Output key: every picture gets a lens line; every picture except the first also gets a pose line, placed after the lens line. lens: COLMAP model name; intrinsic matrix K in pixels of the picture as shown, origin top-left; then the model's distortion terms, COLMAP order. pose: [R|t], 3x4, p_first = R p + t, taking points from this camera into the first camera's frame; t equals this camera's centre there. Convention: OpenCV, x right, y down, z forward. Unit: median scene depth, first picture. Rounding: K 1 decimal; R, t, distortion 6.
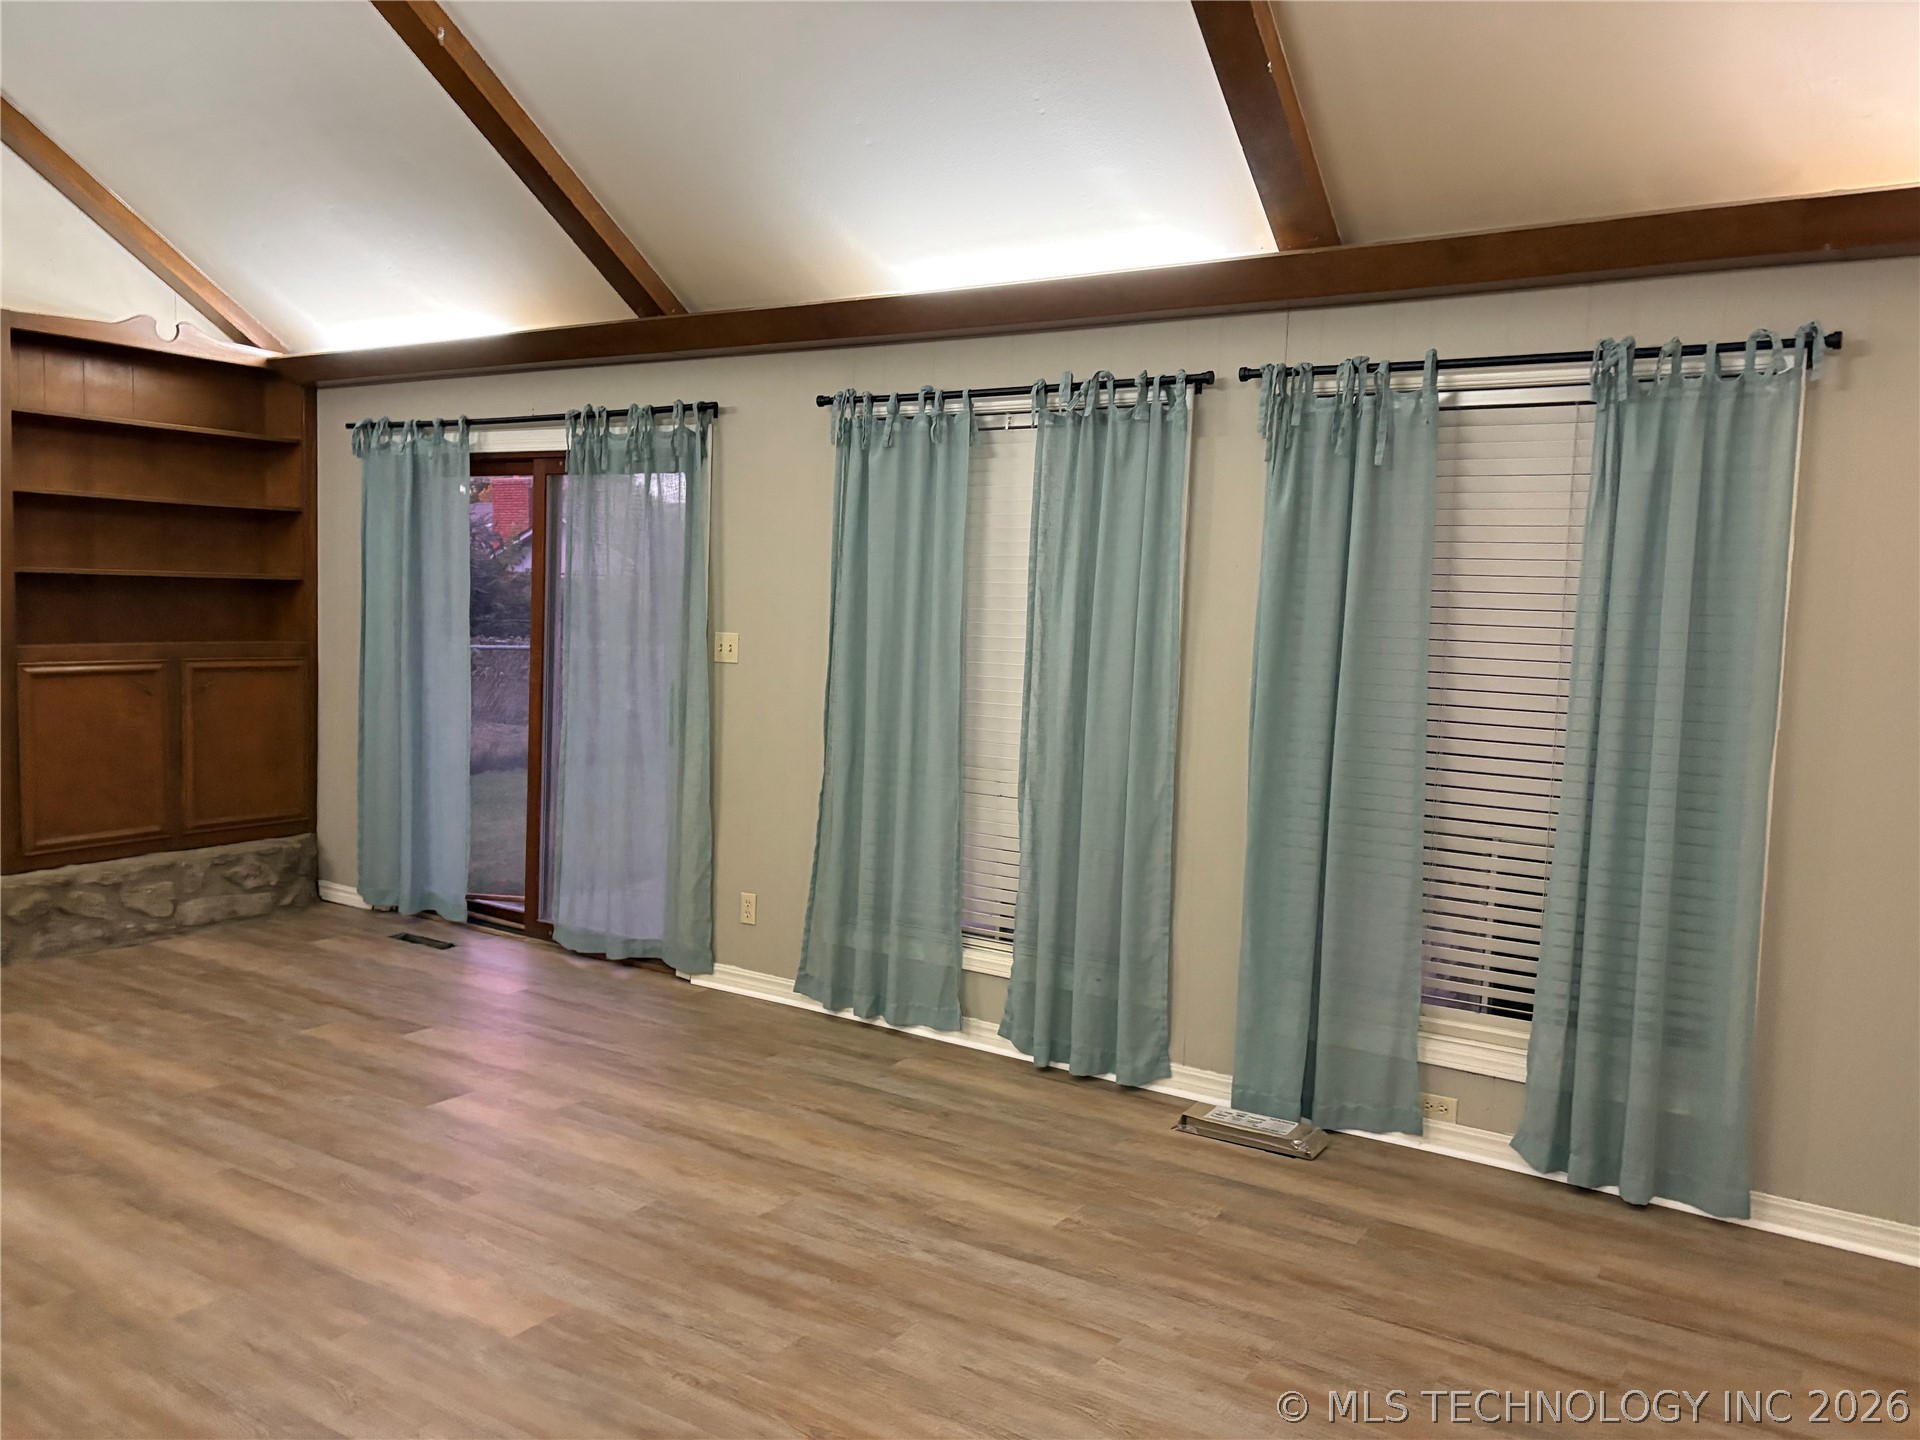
lens RADIAL K [[1424.0, 0, 946.3], [0, 1424.0, 708.4], [0, 0, 1]] dist [0.079848, -0.066306]
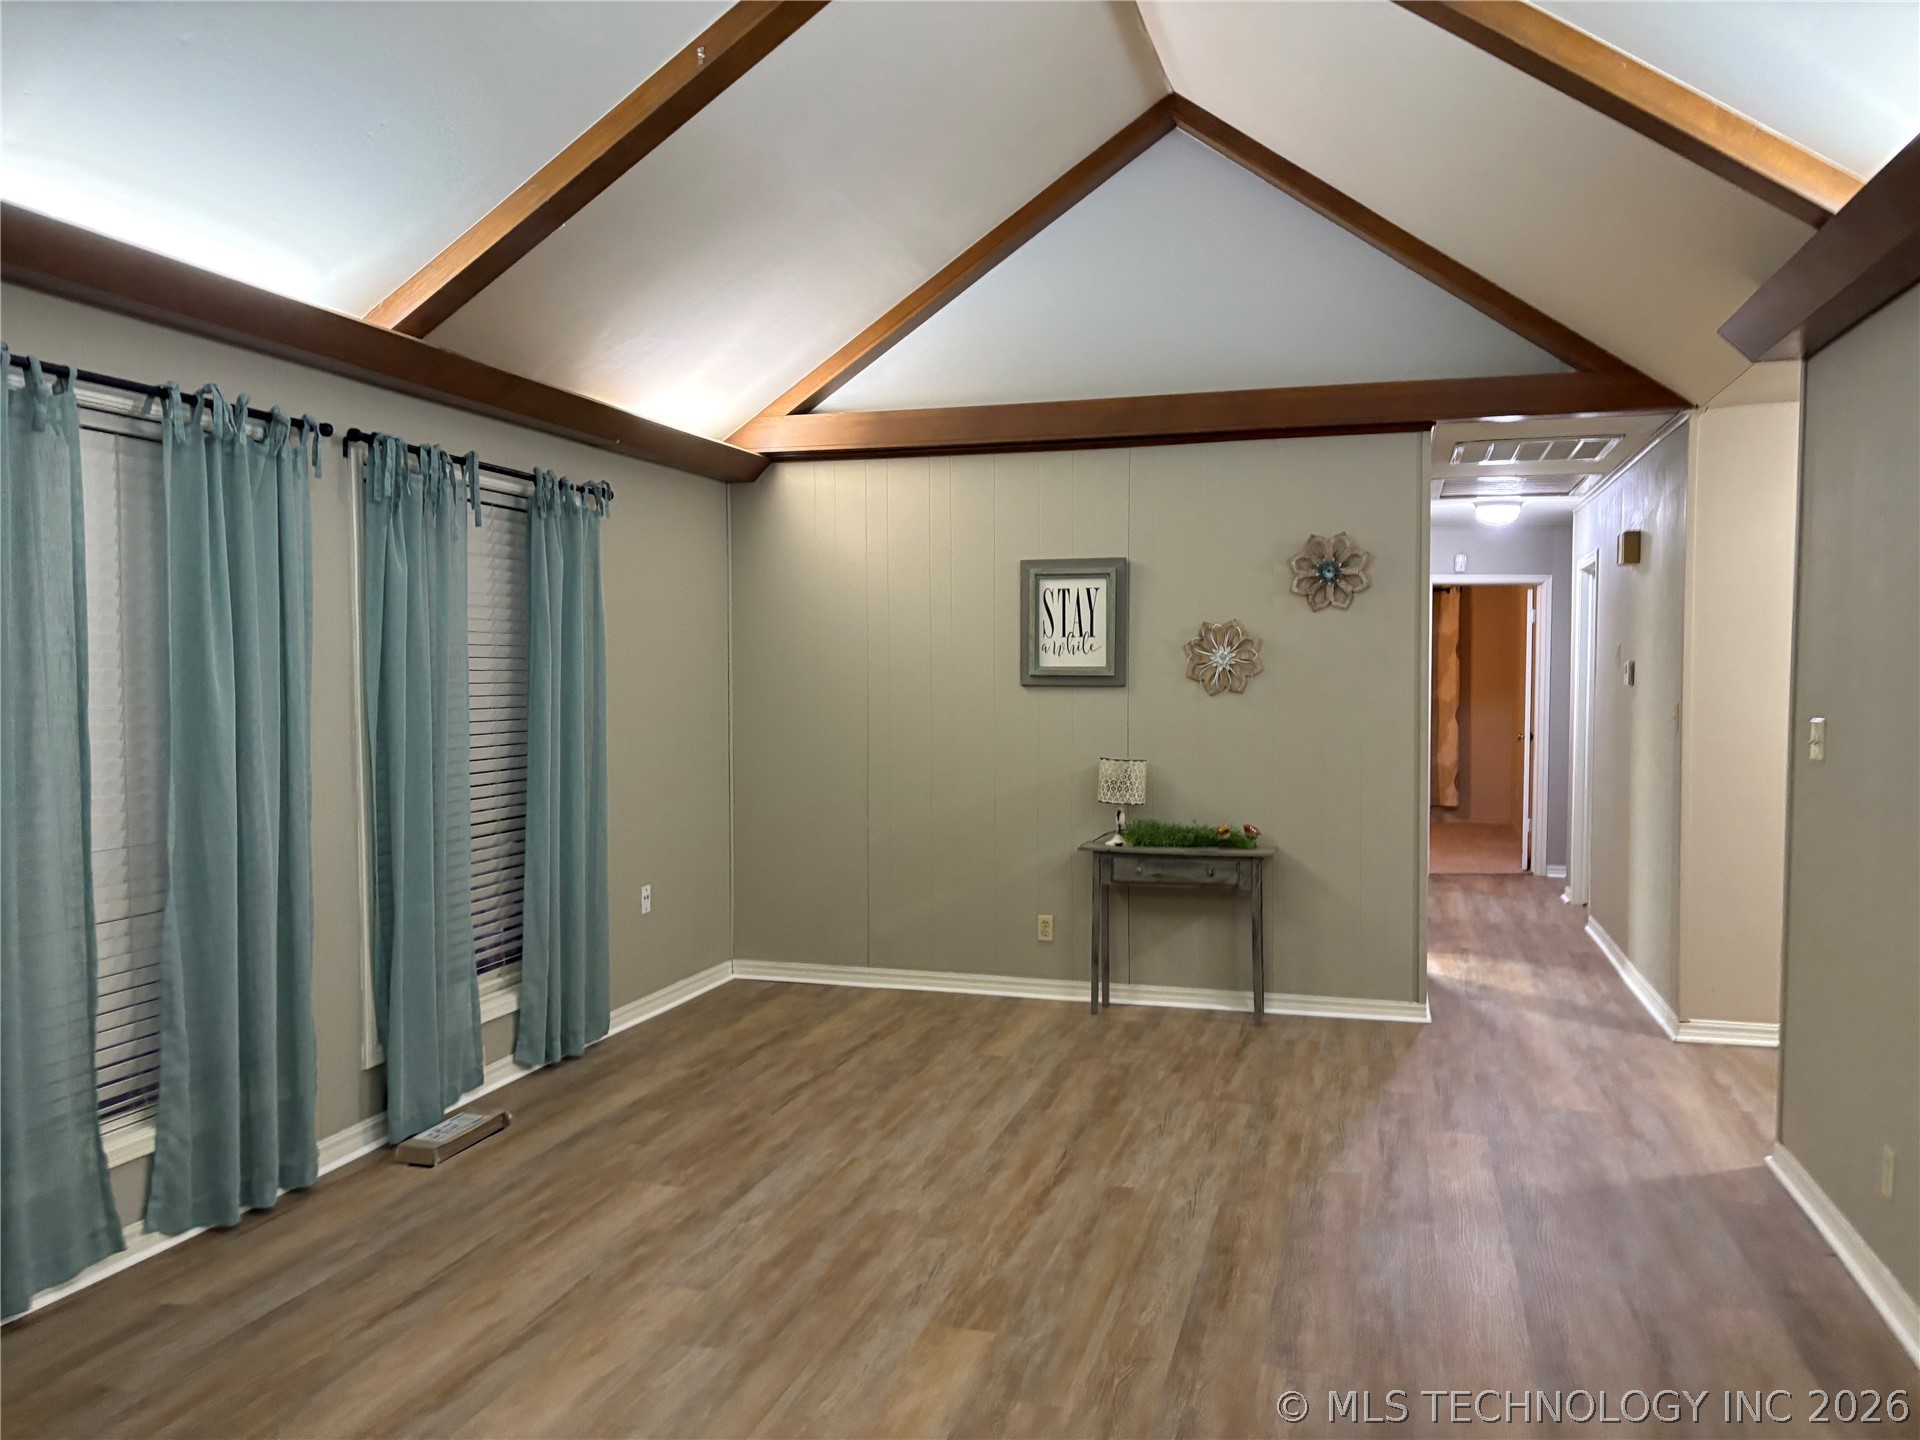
lens RADIAL K [[1424.0, 0, 945.0], [0, 1424.0, 719.3], [0, 0, 1]] dist [0.079848, -0.066306]
pose [[-0.262456, -0.063405, 0.962859, -0.831056], [0.062599, 0.994618, 0.082560, -0.081372], [-0.962911, 0.081942, -0.257075, 0.803517]]
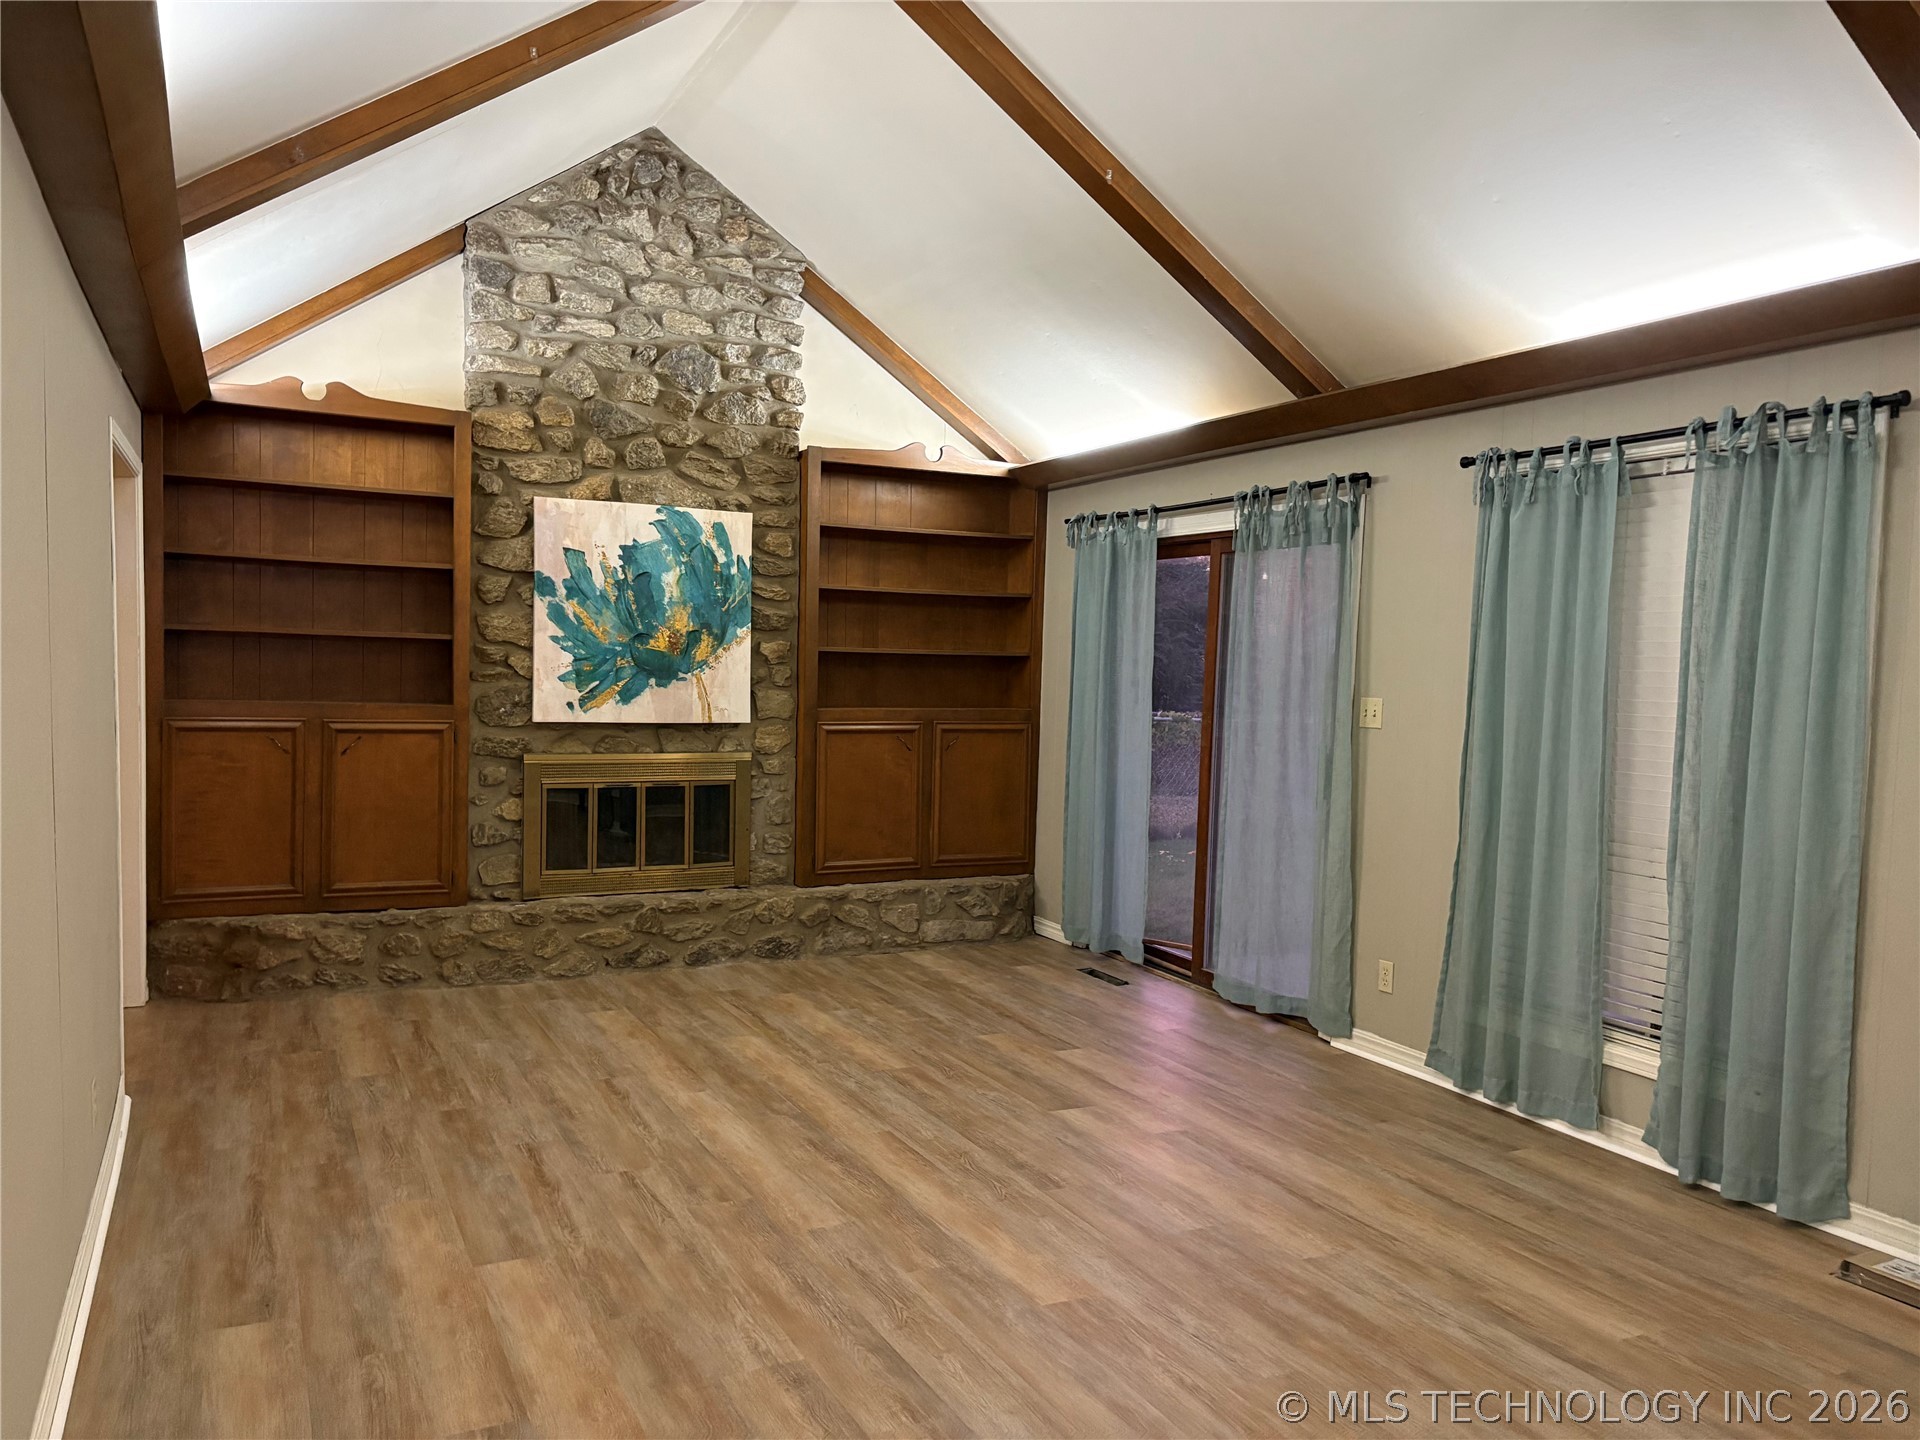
lens RADIAL K [[1424.0, 0, 991.2], [0, 1424.0, 727.3], [0, 0, 1]] dist [0.079848, -0.066306]
pose [[0.868776, 0.013536, -0.495021, 0.134419], [-0.036076, 0.998700, -0.036006, 0.015654], [0.493890, 0.049139, 0.868135, -0.011550]]
